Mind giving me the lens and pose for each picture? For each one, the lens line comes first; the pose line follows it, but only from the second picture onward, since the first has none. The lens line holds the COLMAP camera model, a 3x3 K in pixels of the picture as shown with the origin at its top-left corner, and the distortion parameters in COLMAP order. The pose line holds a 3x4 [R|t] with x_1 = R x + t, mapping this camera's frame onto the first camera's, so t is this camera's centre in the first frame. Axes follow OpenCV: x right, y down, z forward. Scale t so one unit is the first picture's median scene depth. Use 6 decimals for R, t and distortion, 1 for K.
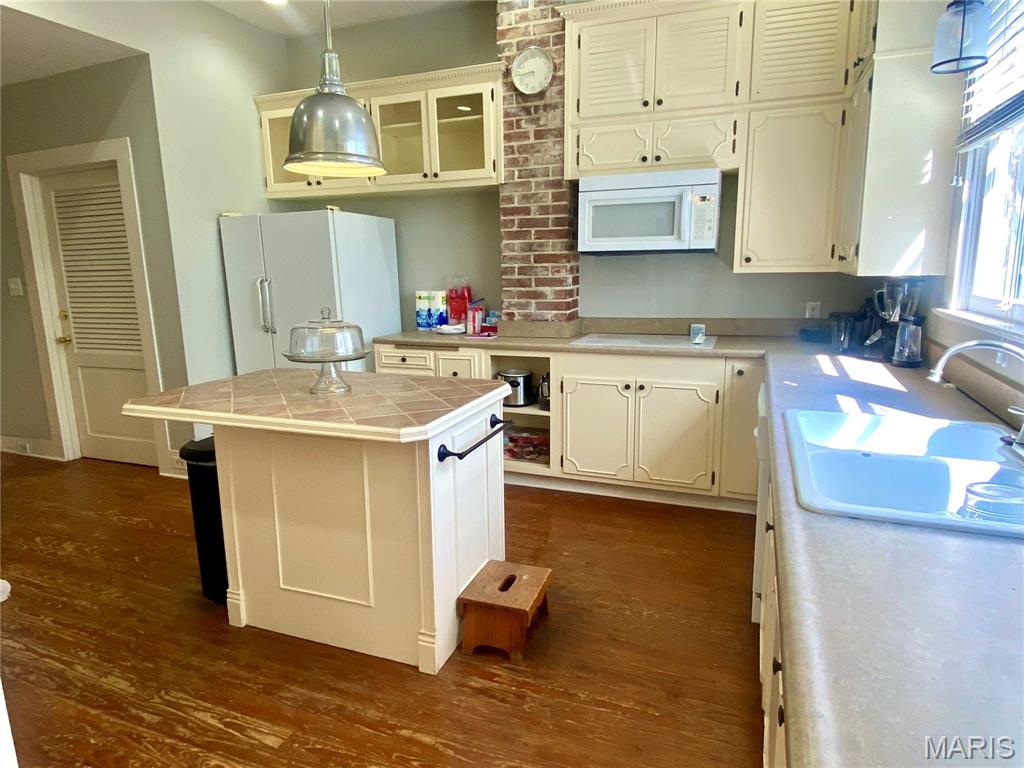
lens RADIAL K [[610.9, 0, 515.2], [0, 610.9, 382.4], [0, 0, 1]] dist [-0.003706, -0.003519]
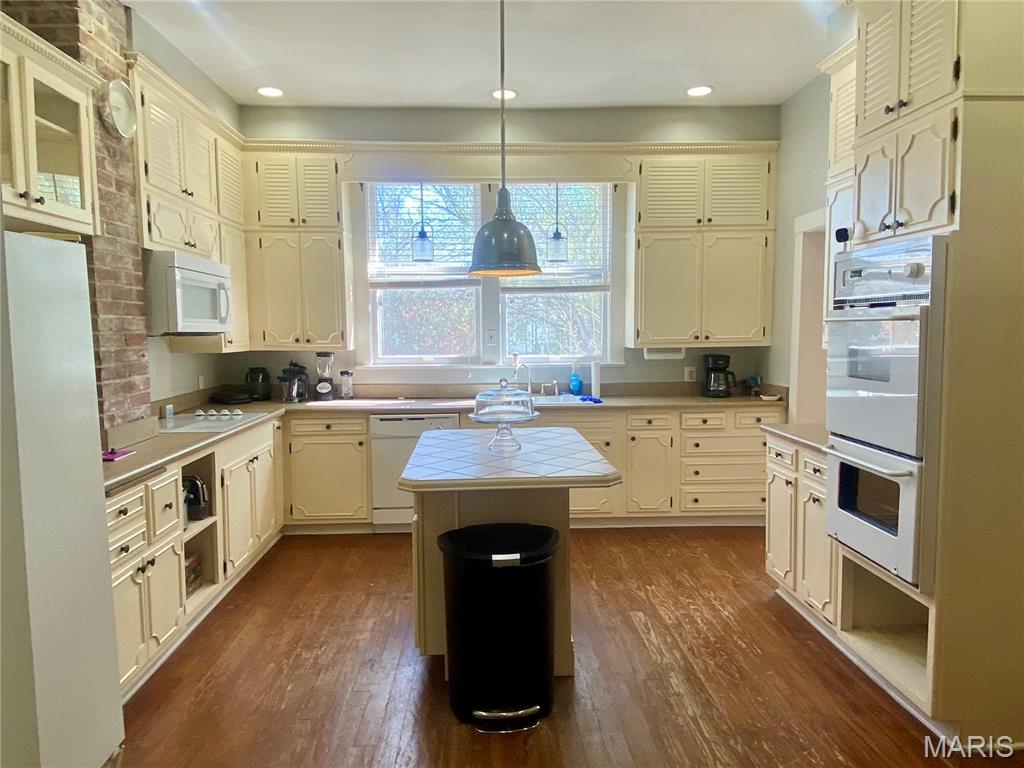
lens RADIAL K [[712.4, 0, 511.2], [0, 712.4, 382.5], [0, 0, 1]] dist [-0.042776, -0.003250]
pose [[-0.415037, -0.044806, 0.908701, -0.952649], [0.203851, 0.968813, 0.140876, -0.175356], [-0.886673, 0.243709, -0.392959, 0.924029]]
